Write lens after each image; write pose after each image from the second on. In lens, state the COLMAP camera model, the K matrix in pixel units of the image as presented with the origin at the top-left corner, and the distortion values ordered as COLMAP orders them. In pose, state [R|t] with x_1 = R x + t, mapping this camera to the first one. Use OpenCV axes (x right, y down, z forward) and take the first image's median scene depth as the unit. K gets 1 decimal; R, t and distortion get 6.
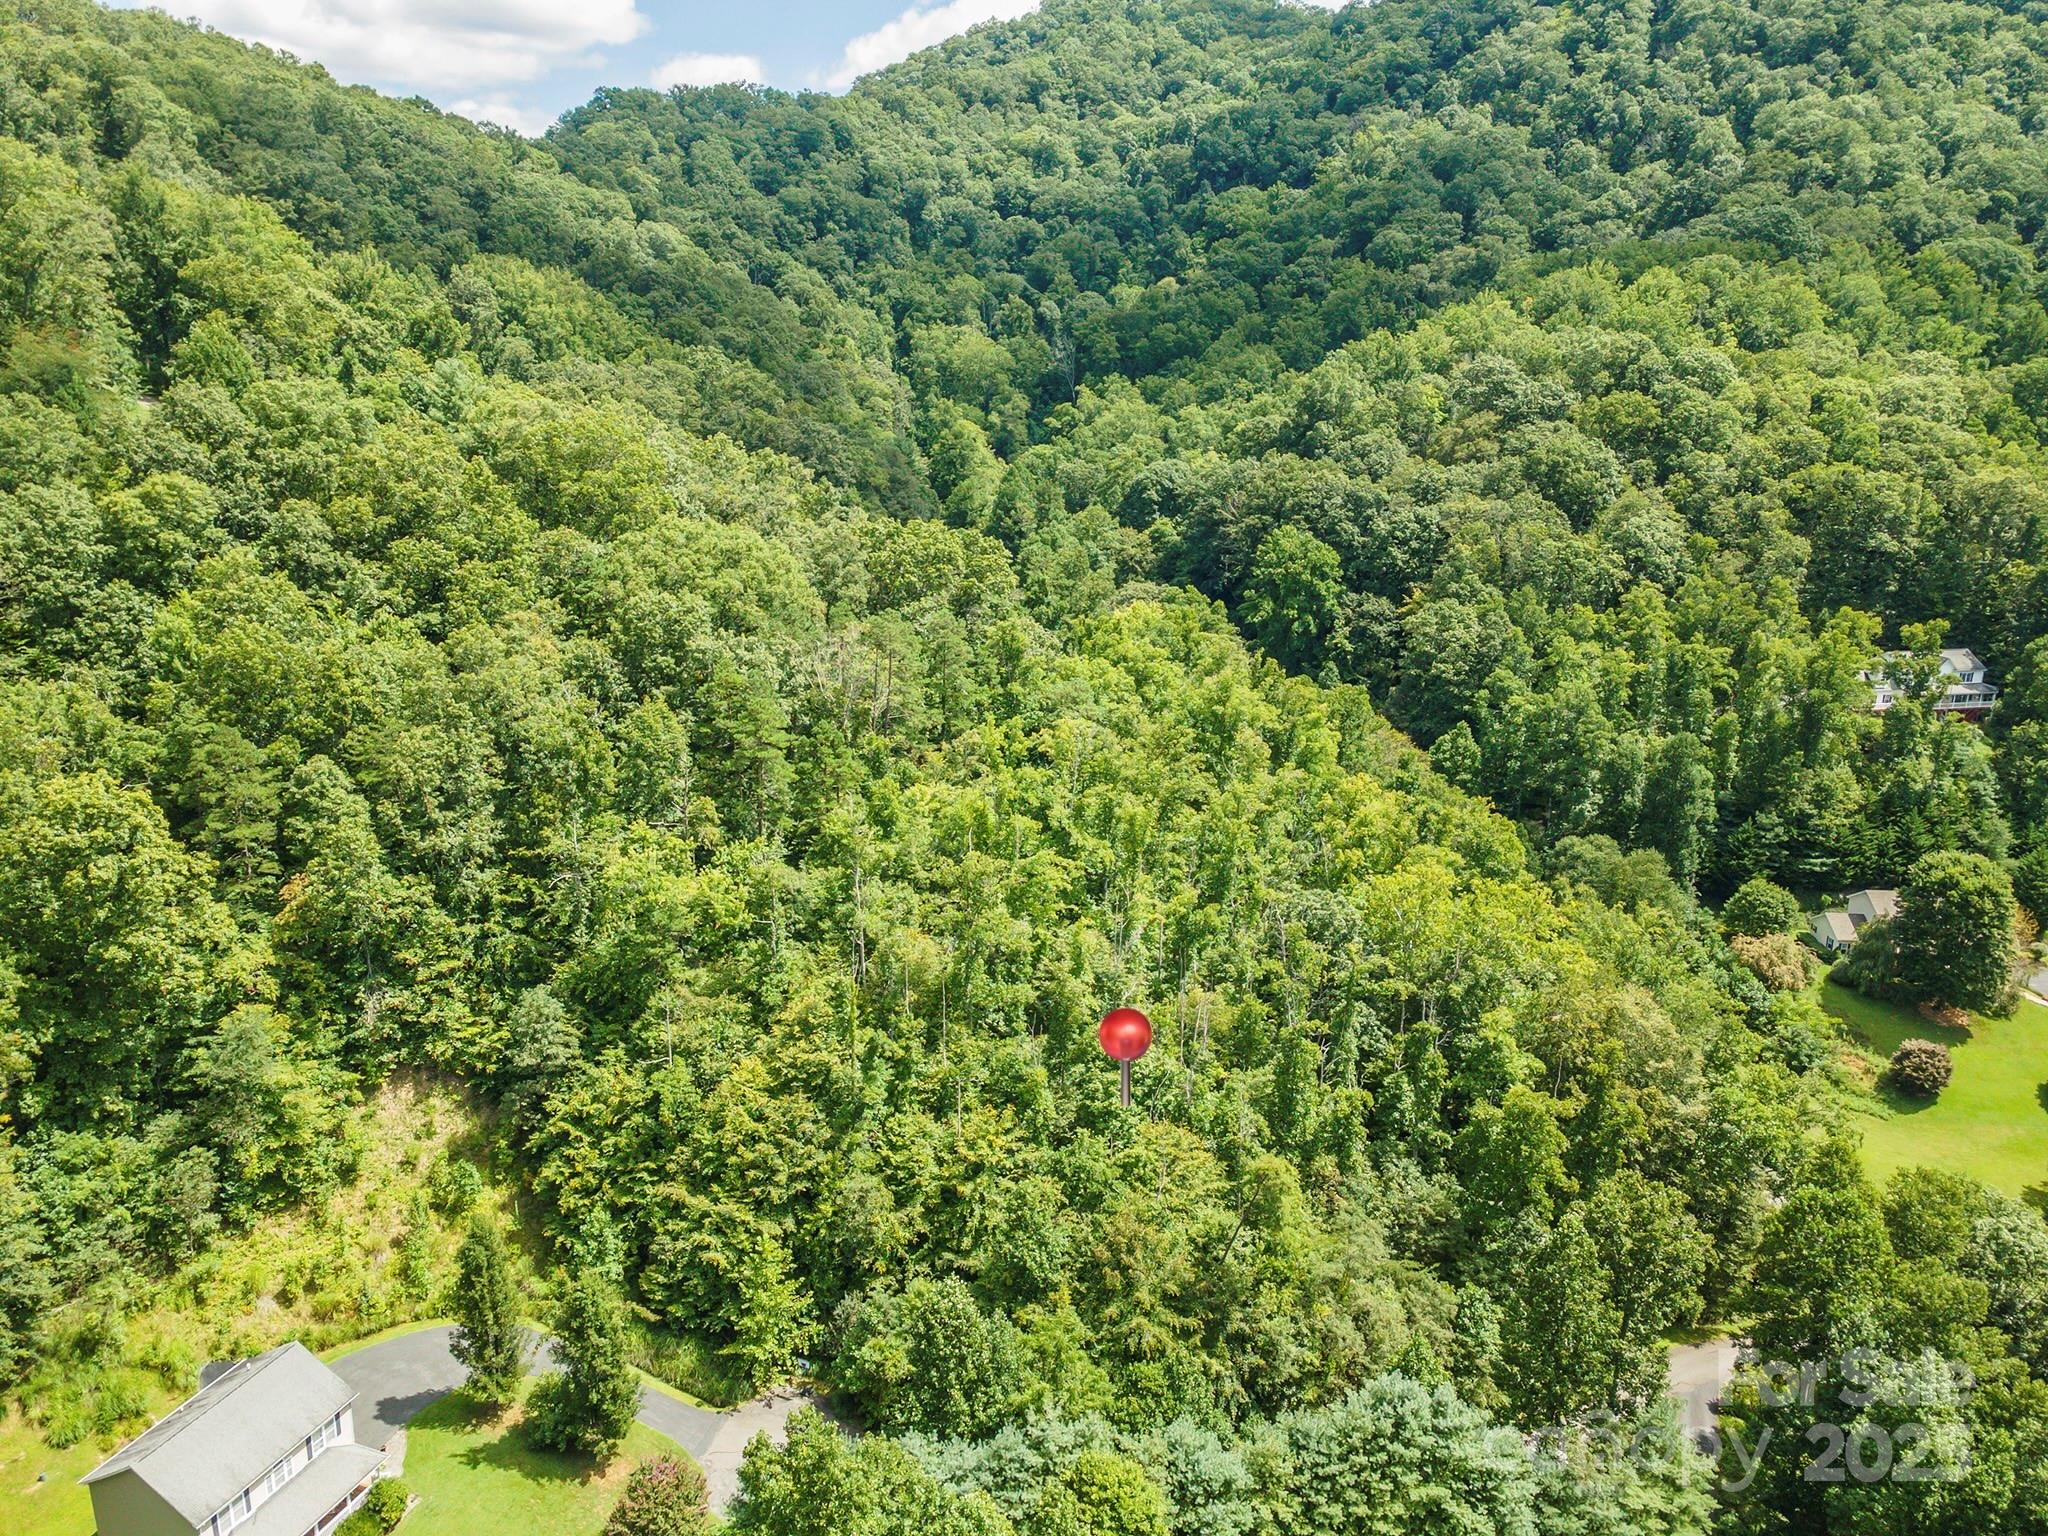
lens RADIAL K [[1484.2, 0, 1012.2], [0, 1484.2, 762.8], [0, 0, 1]] dist [0.039577, 0.020246]
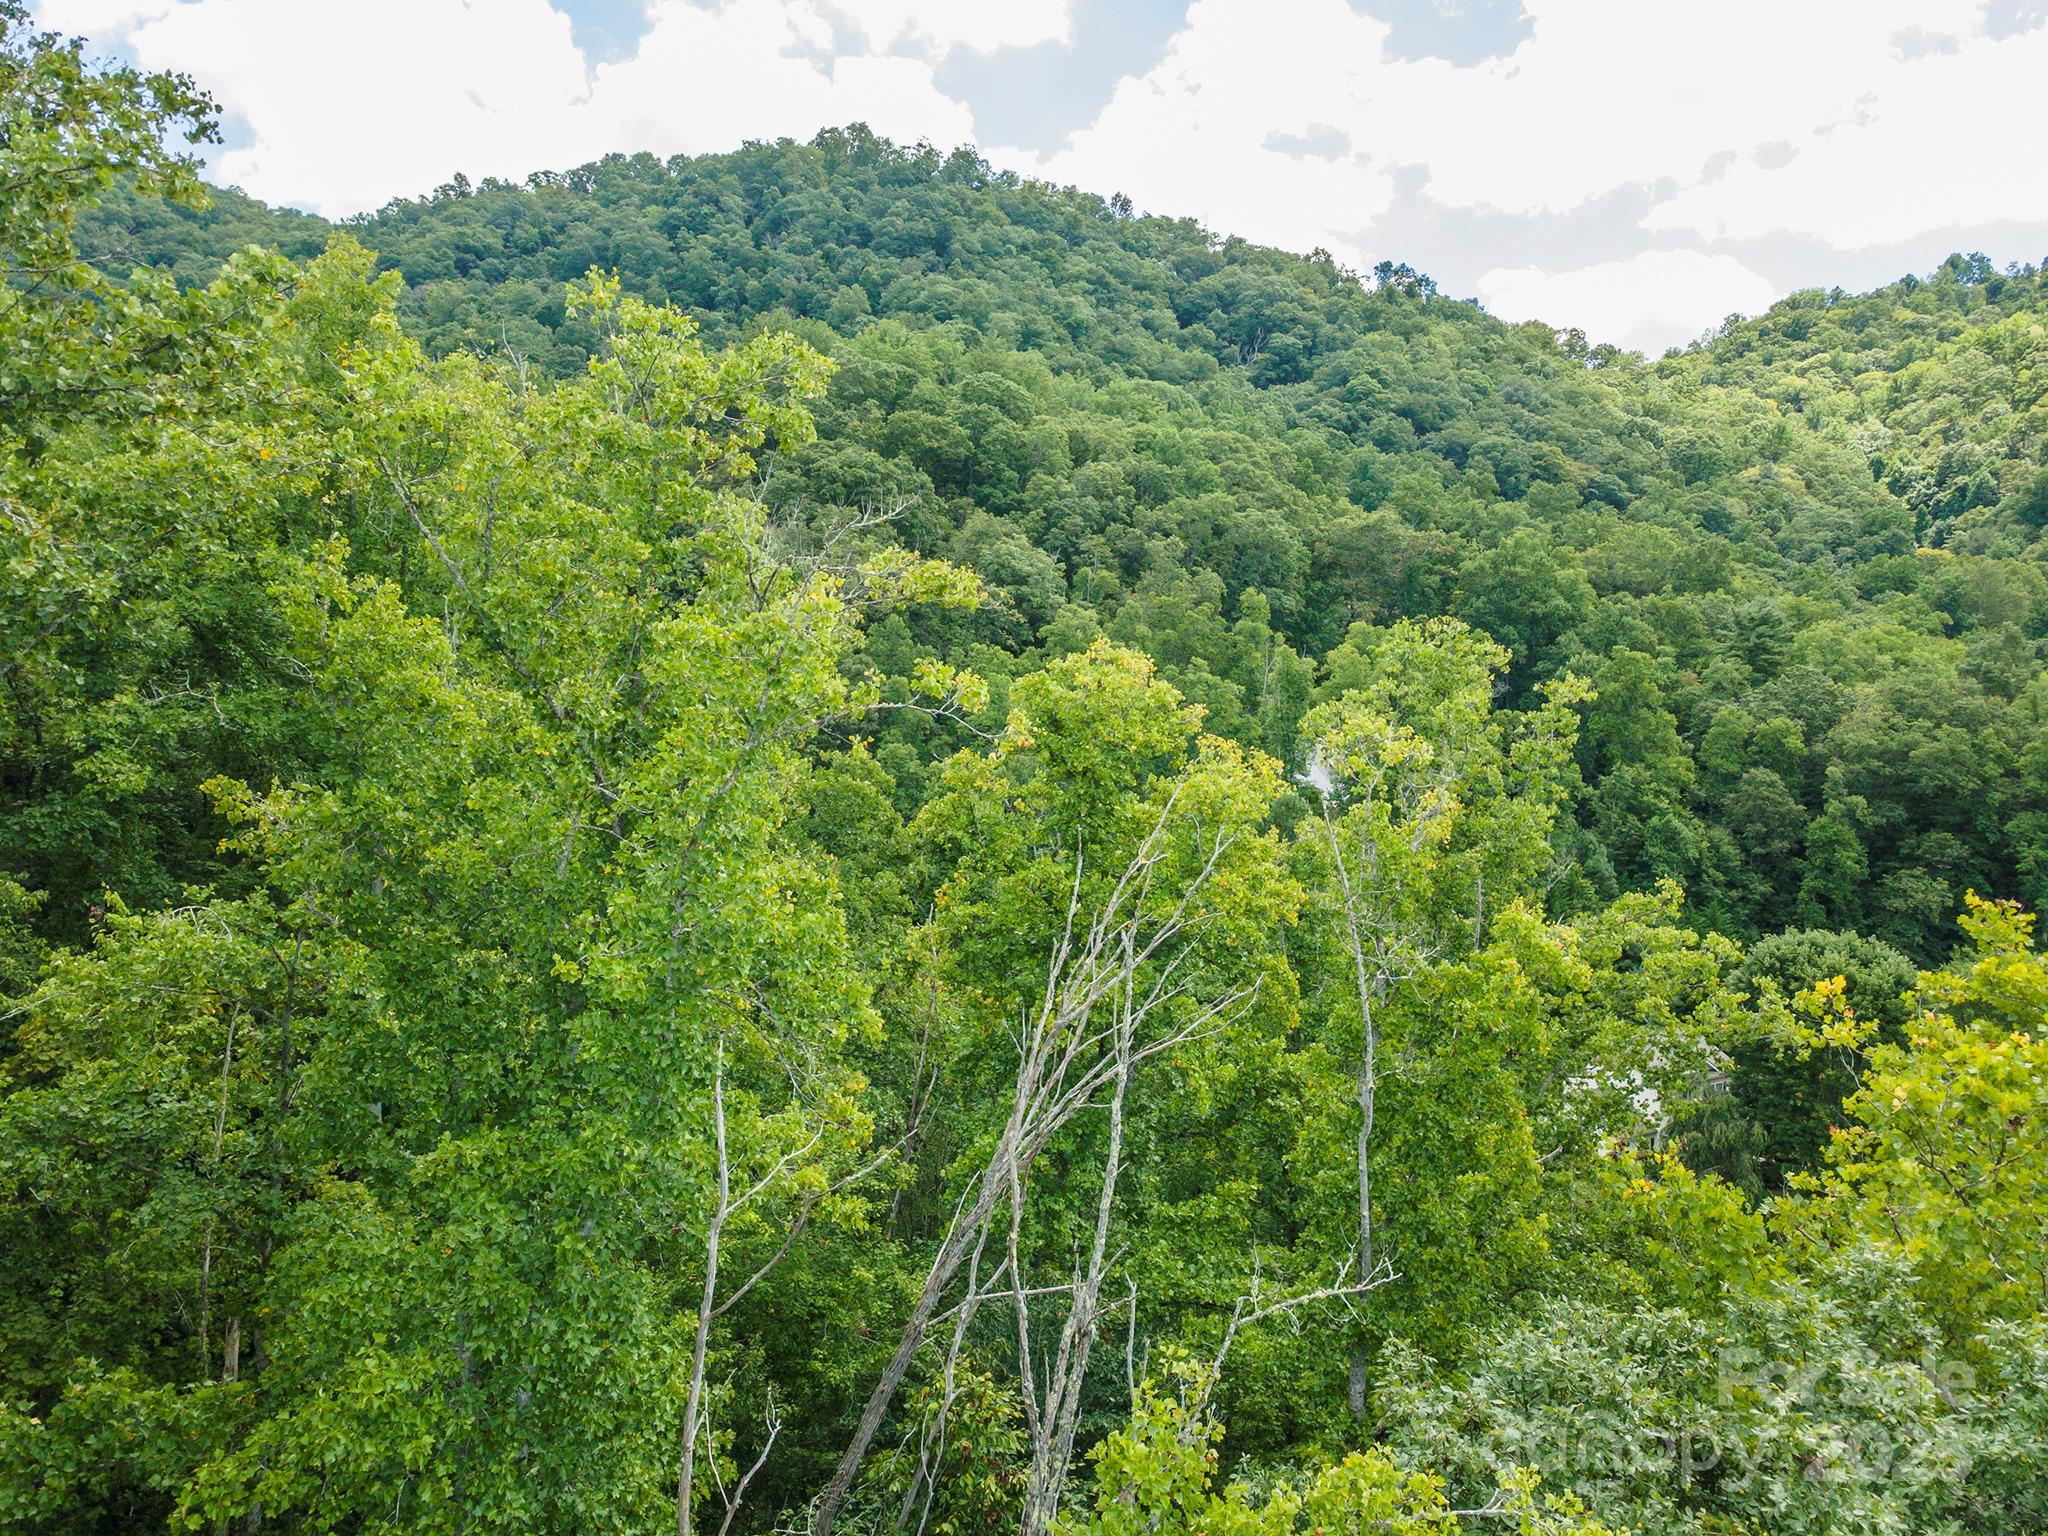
lens RADIAL K [[1484.2, 0, 1011.8], [0, 1484.2, 762.9], [0, 0, 1]] dist [0.039577, 0.020246]
pose [[0.828960, -0.037137, 0.558073, 0.064277], [0.157584, 0.972879, -0.169334, 0.036103], [-0.536649, 0.228315, 0.812330, 0.500647]]
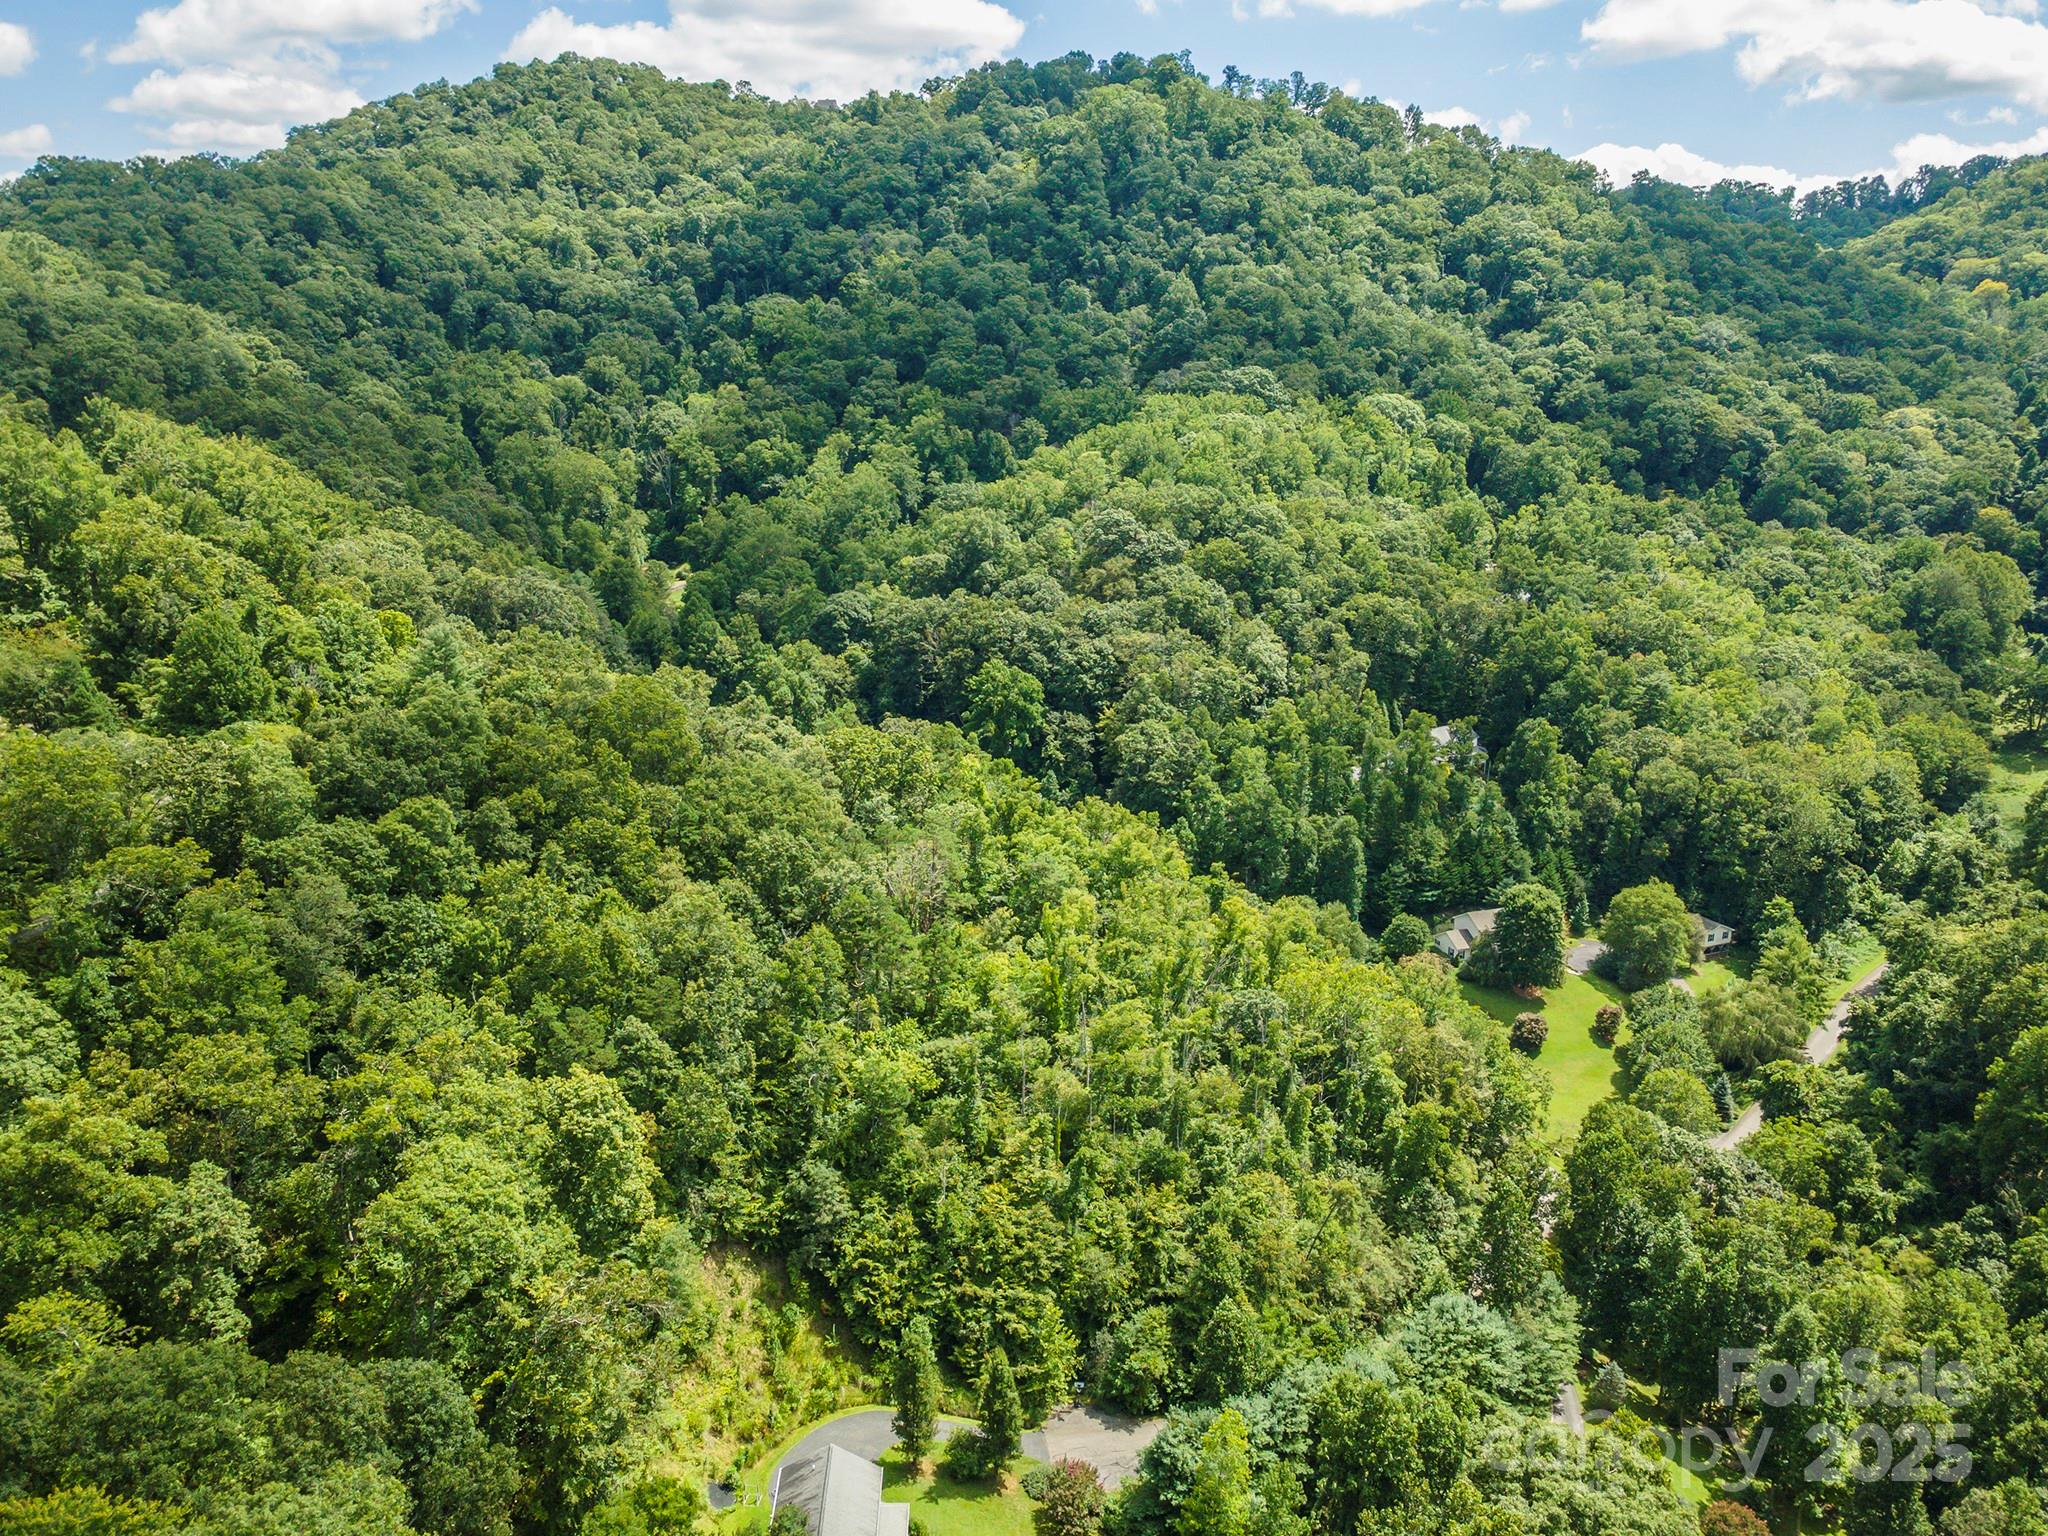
lens RADIAL K [[1484.2, 0, 1011.8], [0, 1484.2, 760.2], [0, 0, 1]] dist [0.039577, 0.020246]
pose [[0.923126, -0.096994, 0.372063, -0.284651], [0.100703, 0.994871, 0.009500, -0.093866], [-0.371076, 0.028698, 0.928159, -0.145289]]
